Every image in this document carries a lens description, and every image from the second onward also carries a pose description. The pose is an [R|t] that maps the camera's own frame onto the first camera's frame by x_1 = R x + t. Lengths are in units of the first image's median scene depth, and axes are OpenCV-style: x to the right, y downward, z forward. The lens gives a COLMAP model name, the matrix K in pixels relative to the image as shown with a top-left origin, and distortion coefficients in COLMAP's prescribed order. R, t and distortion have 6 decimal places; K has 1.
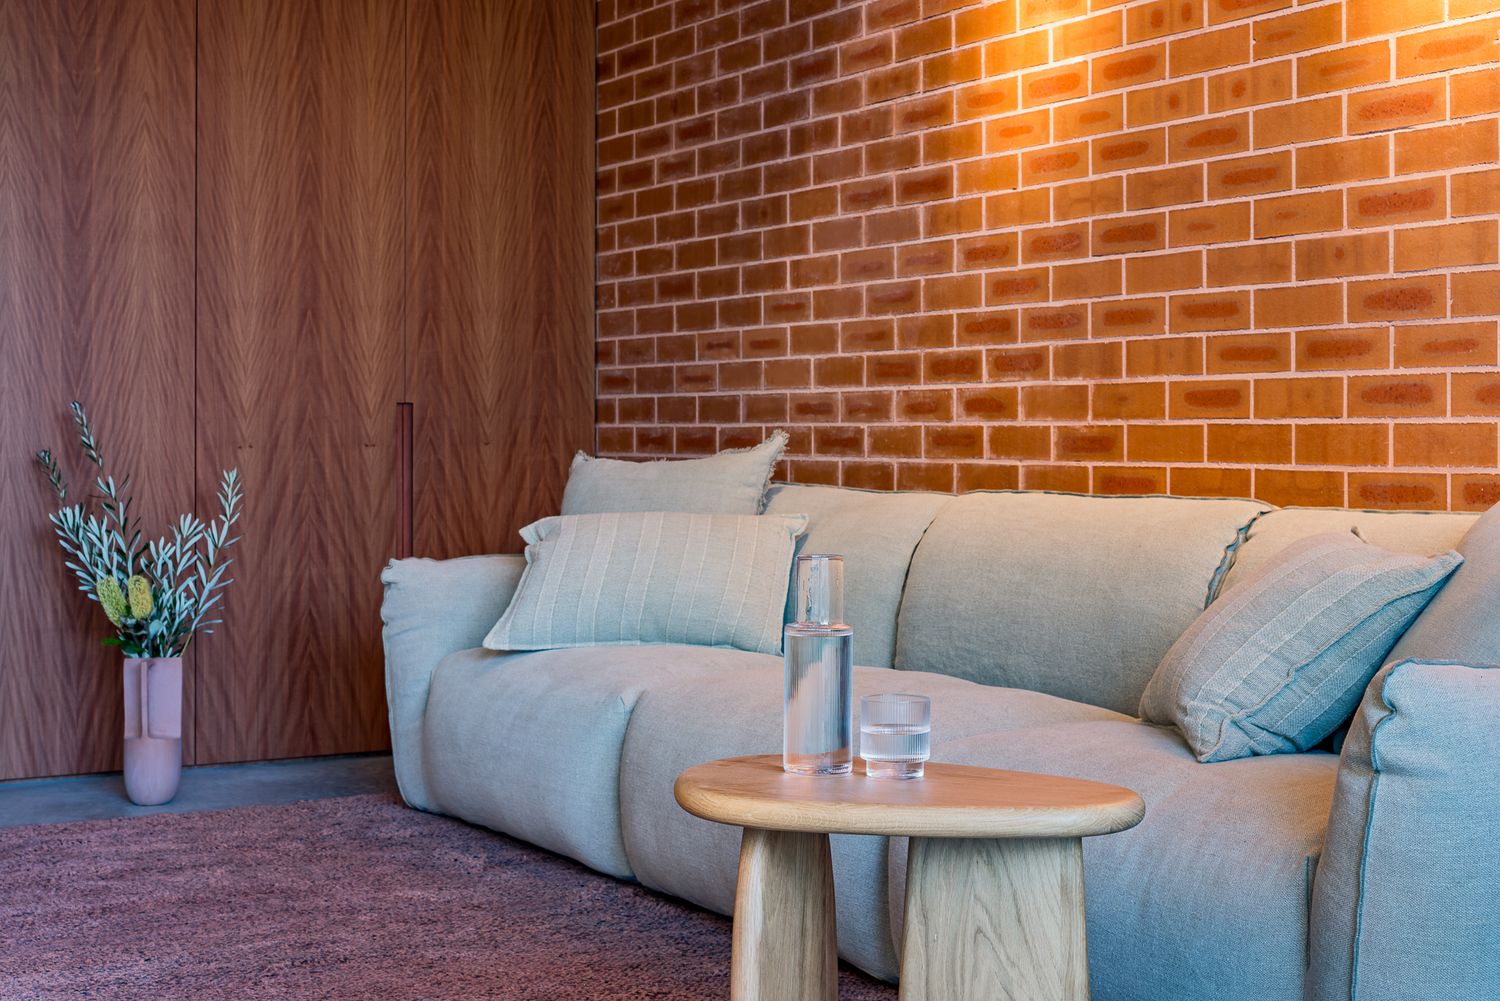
lens RADIAL K [[2124.2, 0, 750.2], [0, 2124.2, 459.8], [0, 0, 1]] dist [-0.030620, -0.044232]
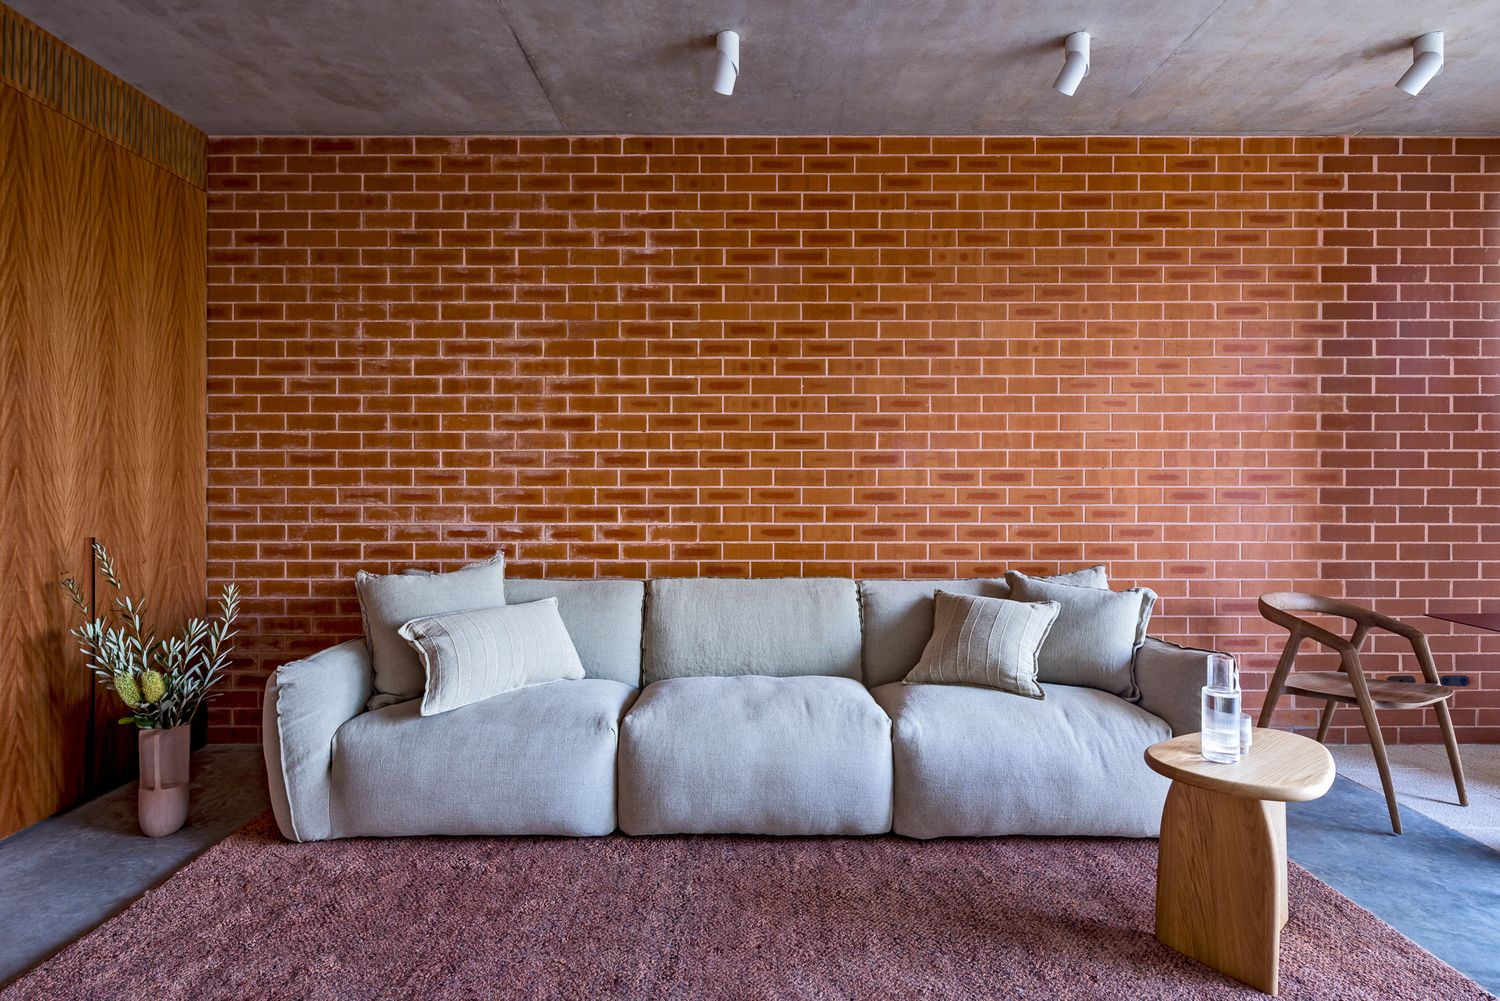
lens RADIAL K [[725.1, 0, 750.0], [0, 725.1, 500.5], [0, 0, 1]] dist [-0.001135, -0.000535]
pose [[0.523406, -0.015635, 0.851940, -0.361132], [0.011581, 0.999870, 0.011235, -0.054834], [-0.852005, 0.003986, 0.523519, 0.443860]]
